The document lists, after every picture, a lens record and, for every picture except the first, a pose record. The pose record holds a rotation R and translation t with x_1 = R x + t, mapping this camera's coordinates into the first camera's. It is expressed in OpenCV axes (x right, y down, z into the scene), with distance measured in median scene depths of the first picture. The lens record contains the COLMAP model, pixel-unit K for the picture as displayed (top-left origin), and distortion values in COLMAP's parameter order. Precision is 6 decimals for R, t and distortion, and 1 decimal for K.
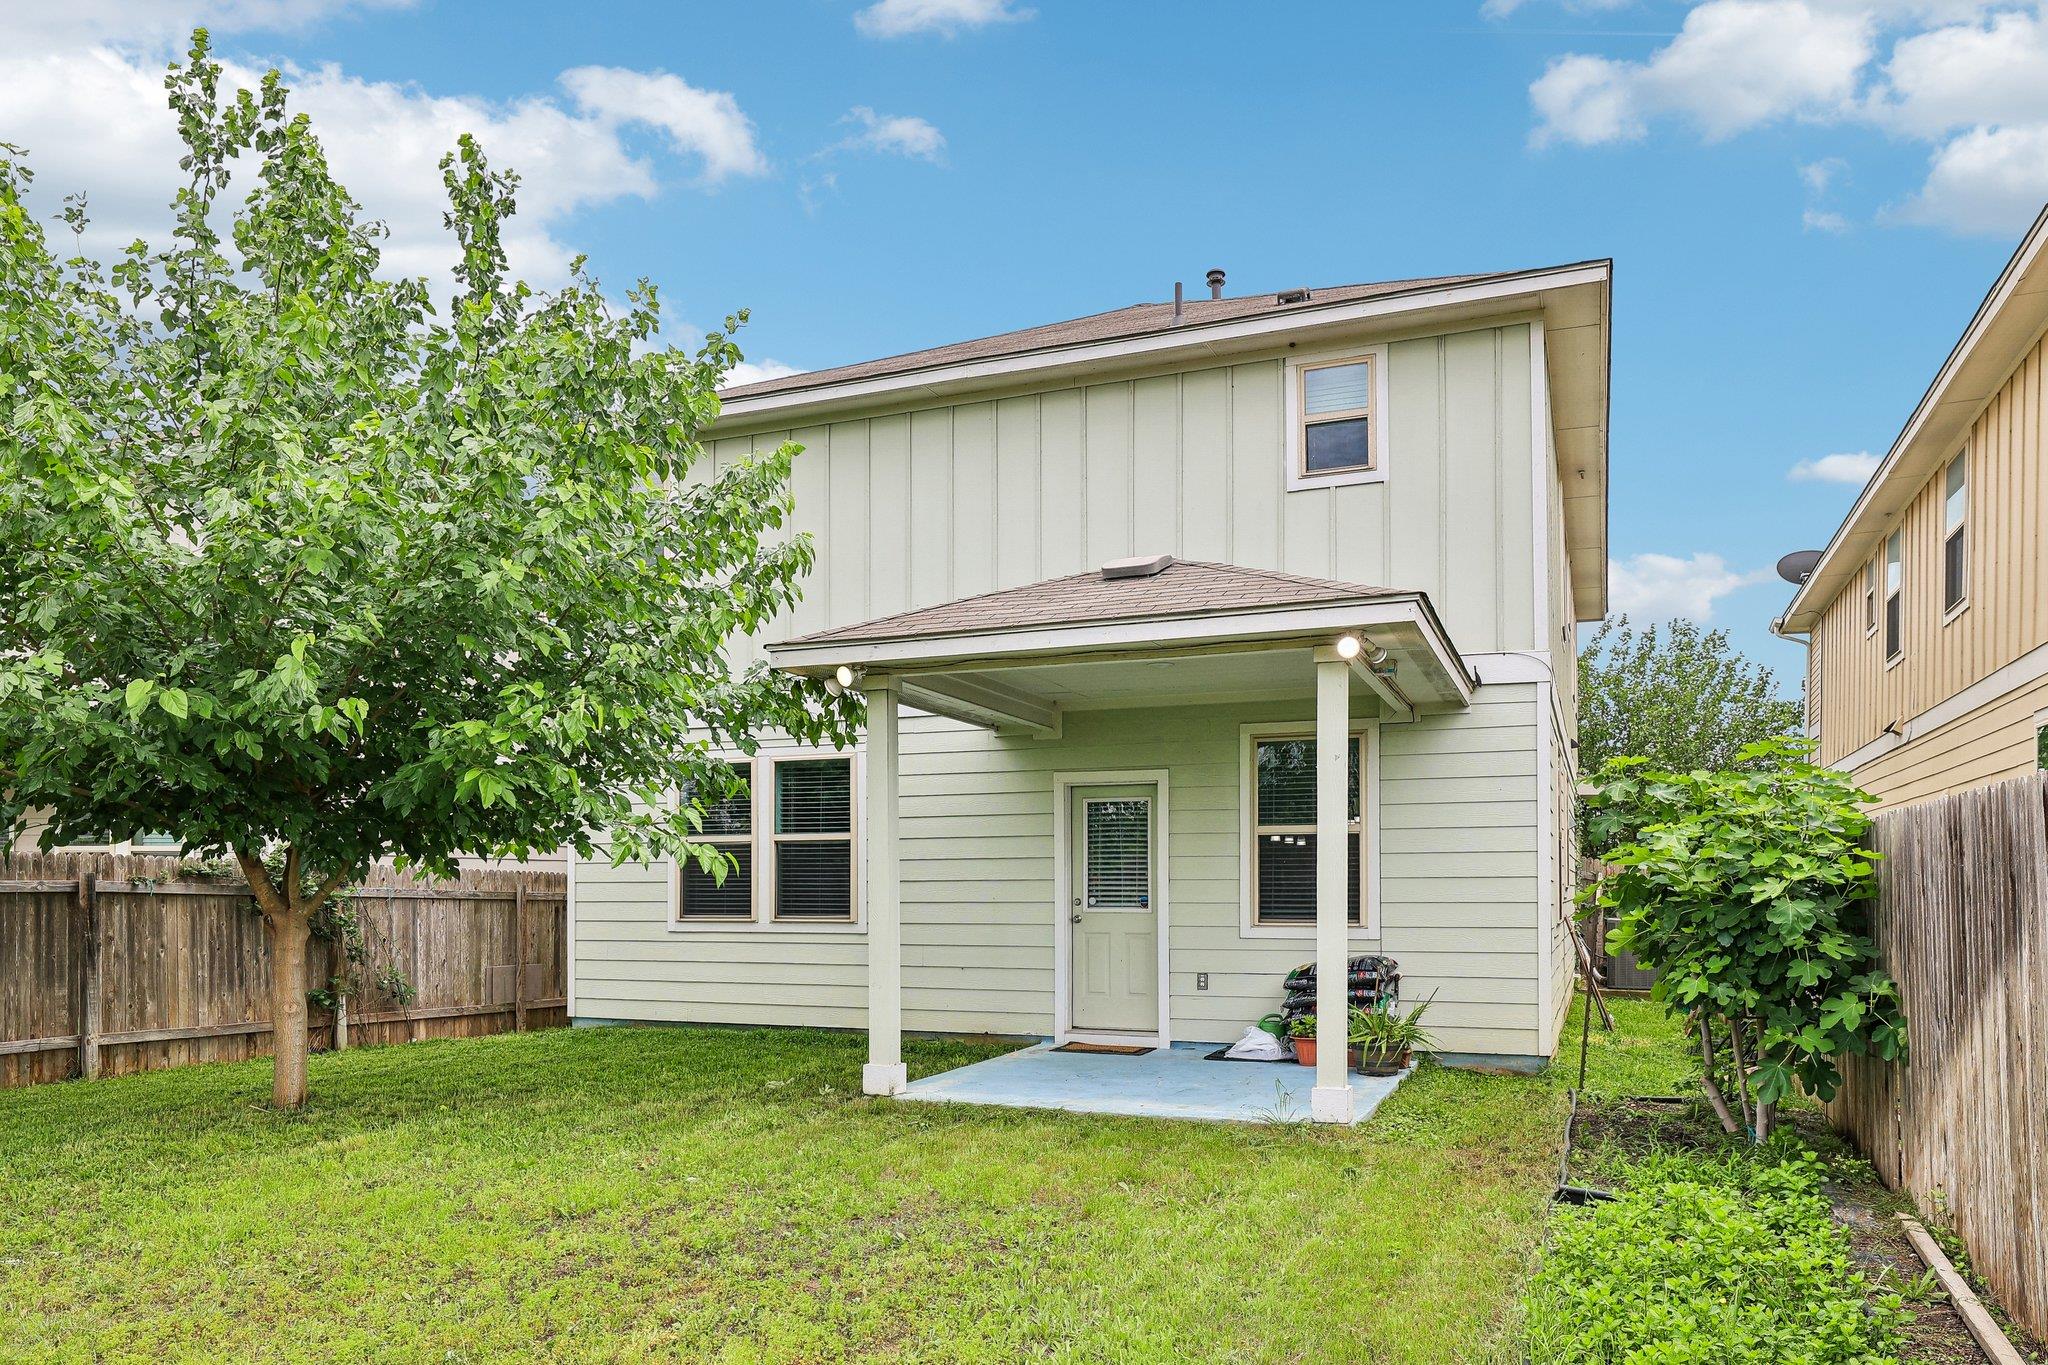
lens RADIAL K [[1362.0, 0, 1024.2], [0, 1362.0, 685.9], [0, 0, 1]] dist [0.003879, 0.000433]
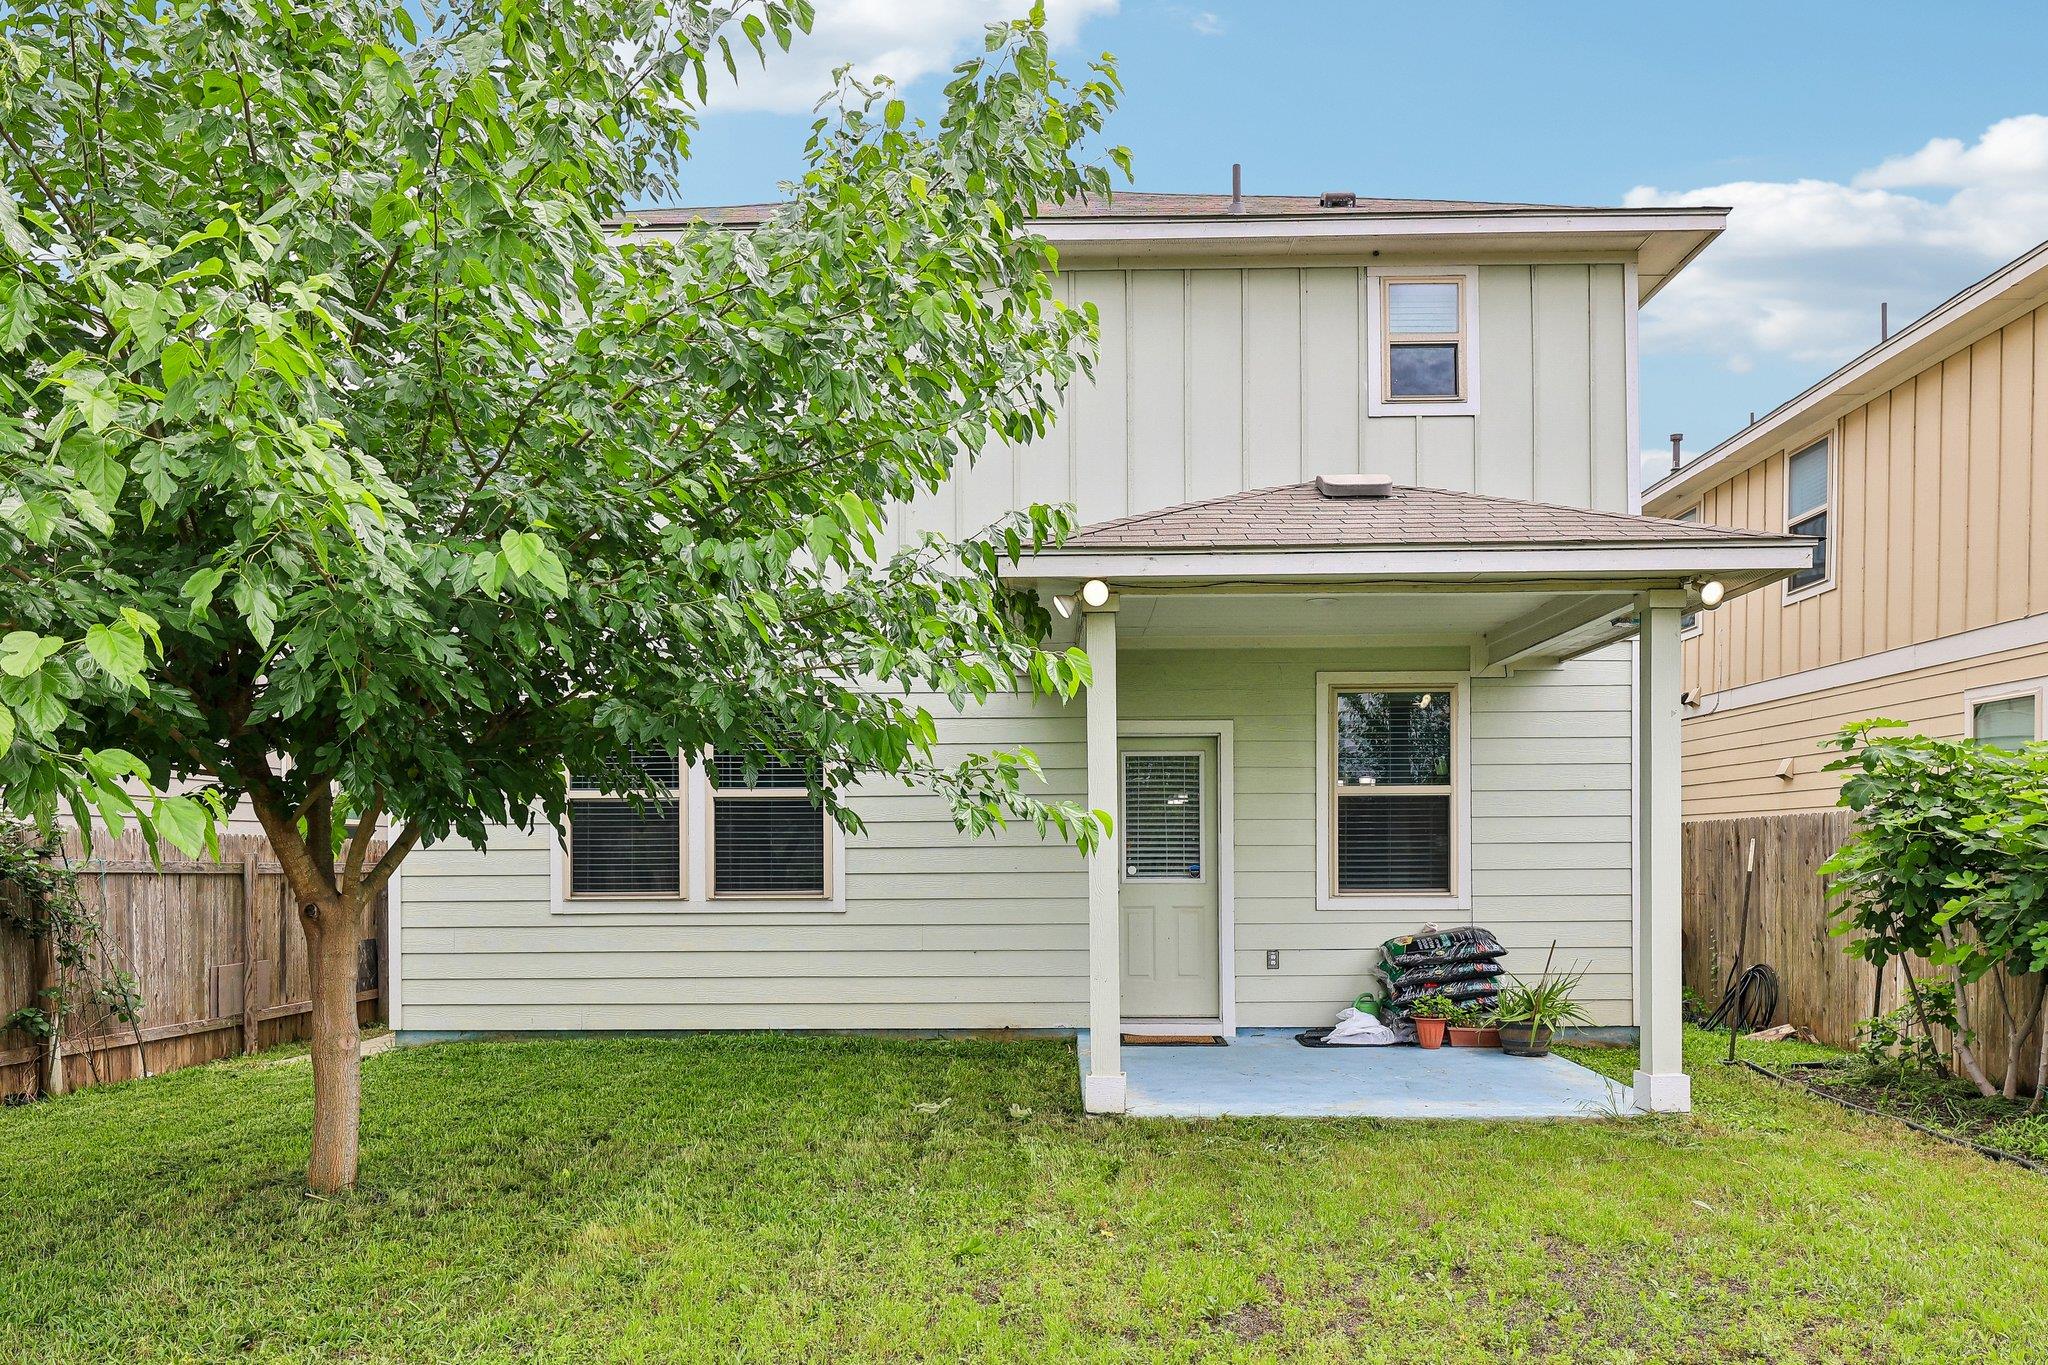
lens RADIAL K [[1479.7, 0, 1024.2], [0, 1479.7, 680.3], [0, 0, 1]] dist [0.005698, -0.003563]
pose [[0.935162, 0.036811, 0.352301, -0.362419], [-0.048441, 0.998532, 0.024251, 0.019196], [-0.350891, -0.039744, 0.935572, 0.158069]]
